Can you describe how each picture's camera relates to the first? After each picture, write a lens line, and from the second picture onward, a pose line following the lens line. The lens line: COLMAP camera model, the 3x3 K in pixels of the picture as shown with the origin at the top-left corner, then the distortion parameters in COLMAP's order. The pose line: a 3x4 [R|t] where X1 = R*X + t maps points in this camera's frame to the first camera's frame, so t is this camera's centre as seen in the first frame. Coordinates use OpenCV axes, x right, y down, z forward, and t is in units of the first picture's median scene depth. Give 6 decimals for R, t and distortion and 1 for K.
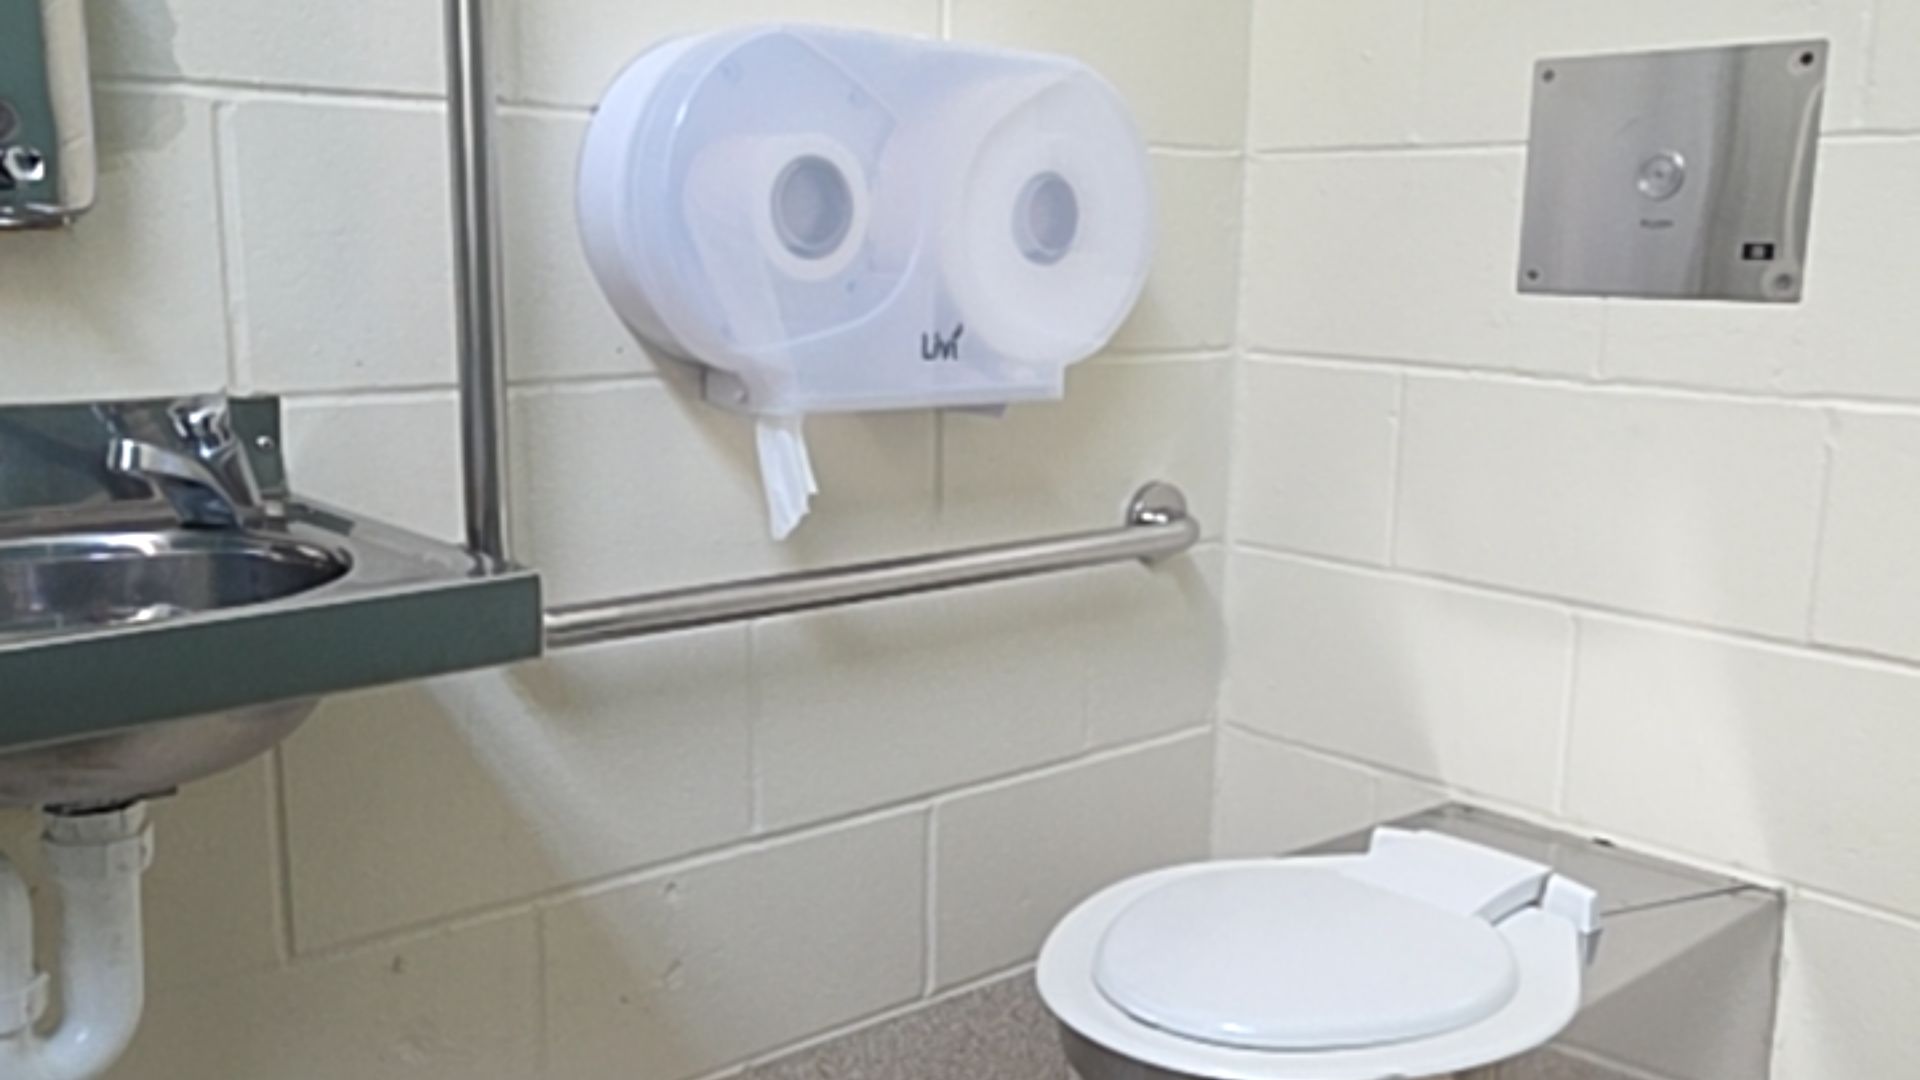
lens RADIAL K [[1726.5, 0, 958.3], [0, 1726.5, 577.2], [0, 0, 1]] dist [-0.008382, -0.000072]
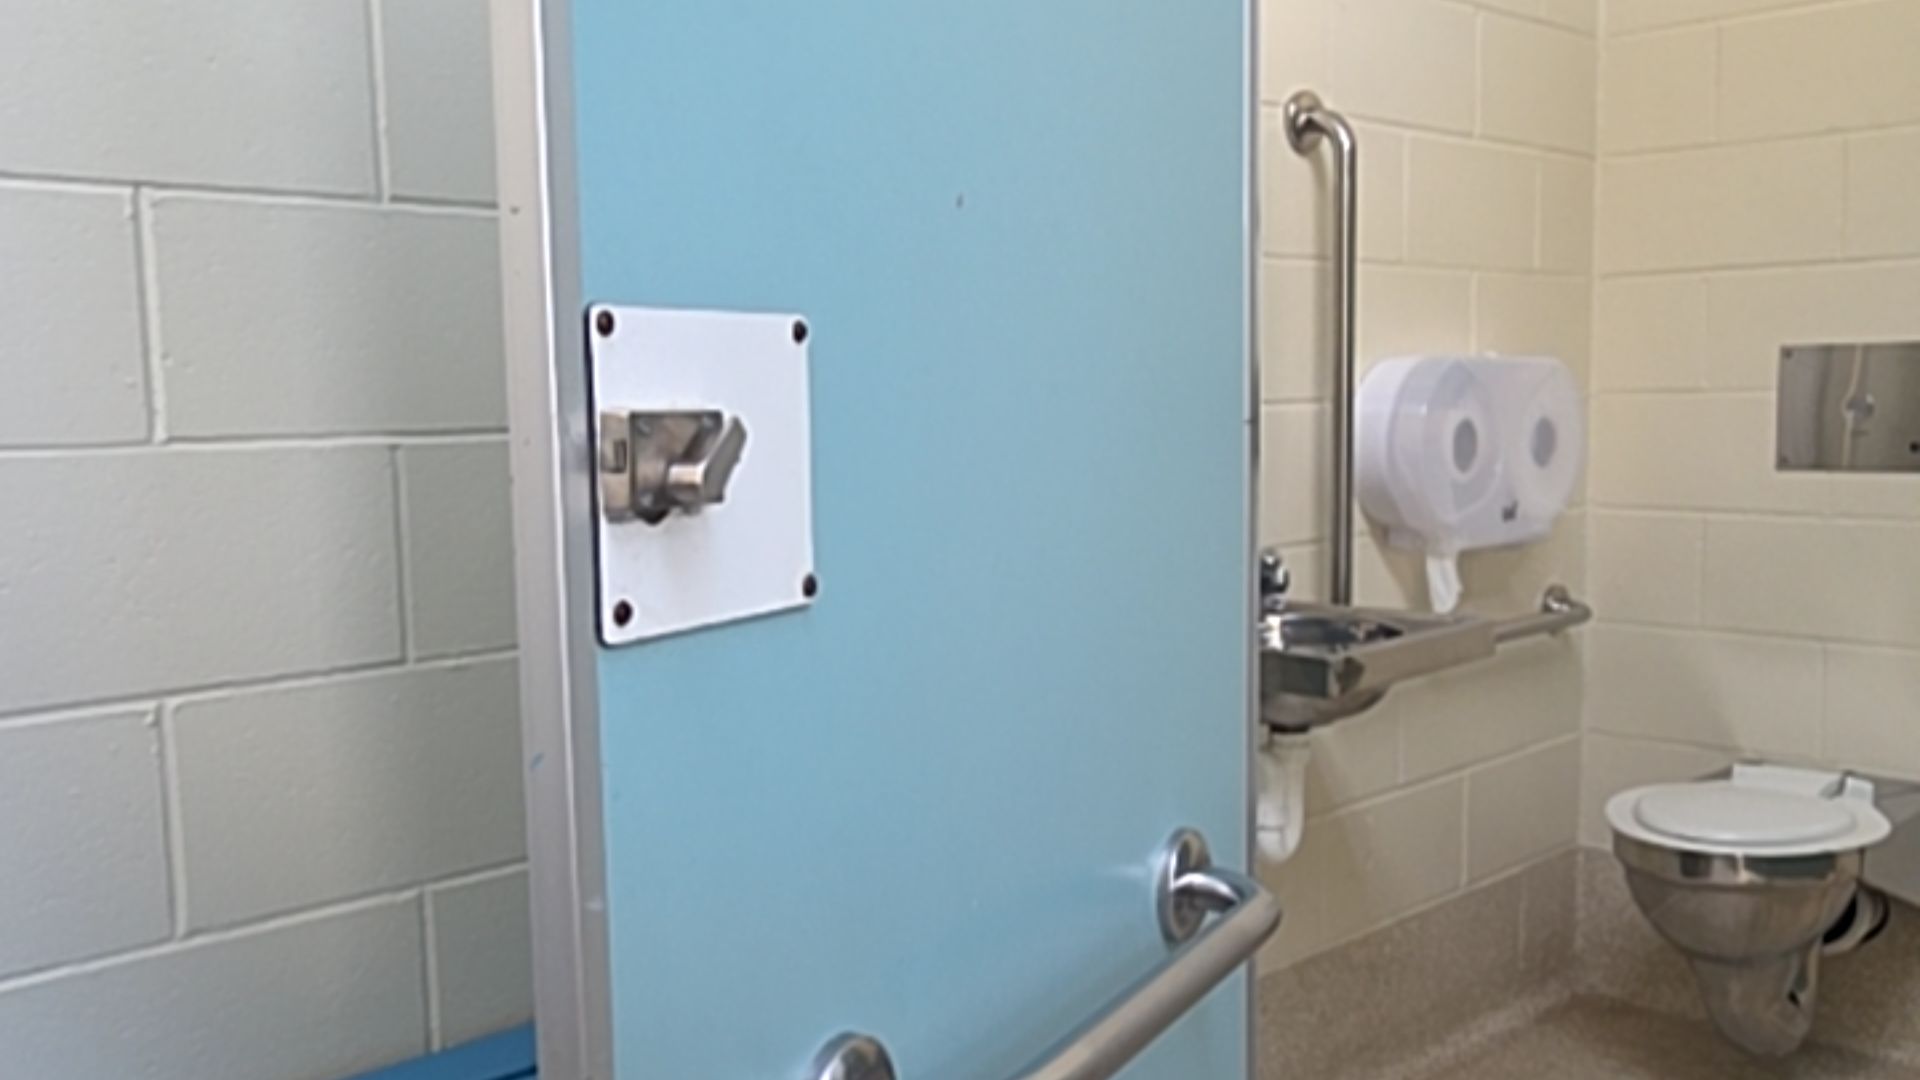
lens RADIAL K [[1726.5, 0, 958.3], [0, 1726.5, 577.2], [0, 0, 1]] dist [-0.008382, -0.000072]
pose [[0.997718, -0.039835, 0.054512, -0.668004], [0.044354, 0.995448, -0.084357, 0.064451], [-0.050904, 0.086583, 0.994943, -0.786468]]
